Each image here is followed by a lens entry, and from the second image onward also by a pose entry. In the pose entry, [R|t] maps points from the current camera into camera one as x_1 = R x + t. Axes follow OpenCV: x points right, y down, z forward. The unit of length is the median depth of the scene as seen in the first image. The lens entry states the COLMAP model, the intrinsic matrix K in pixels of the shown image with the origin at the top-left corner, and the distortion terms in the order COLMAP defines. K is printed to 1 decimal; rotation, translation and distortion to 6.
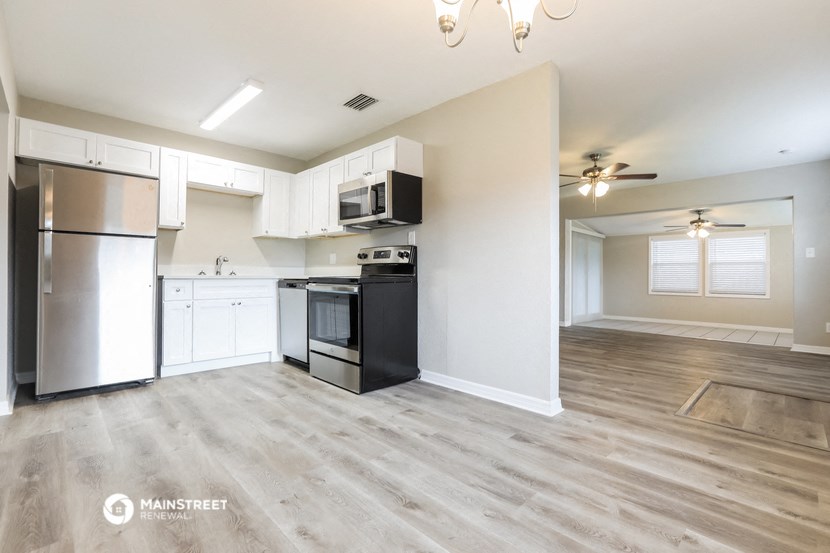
lens RADIAL K [[376.3, 0, 415.0], [0, 376.3, 276.5], [0, 0, 1]] dist [-0.047810, 0.021774]
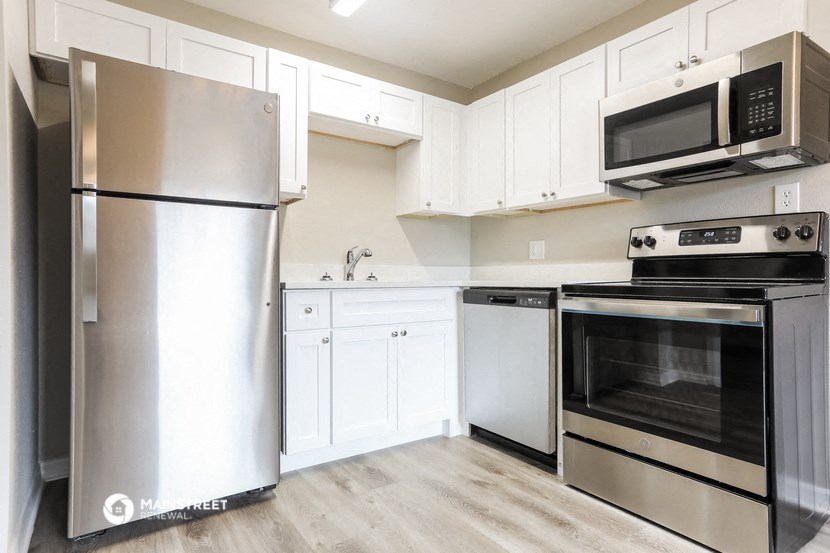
lens RADIAL K [[465.2, 0, 413.4], [0, 465.2, 282.1], [0, 0, 1]] dist [-0.045820, 0.050837]
pose [[0.984700, -0.005267, -0.174177, -0.343251], [0.006440, 0.999960, 0.006173, -0.005608], [0.174138, -0.007200, 0.984695, 0.343675]]
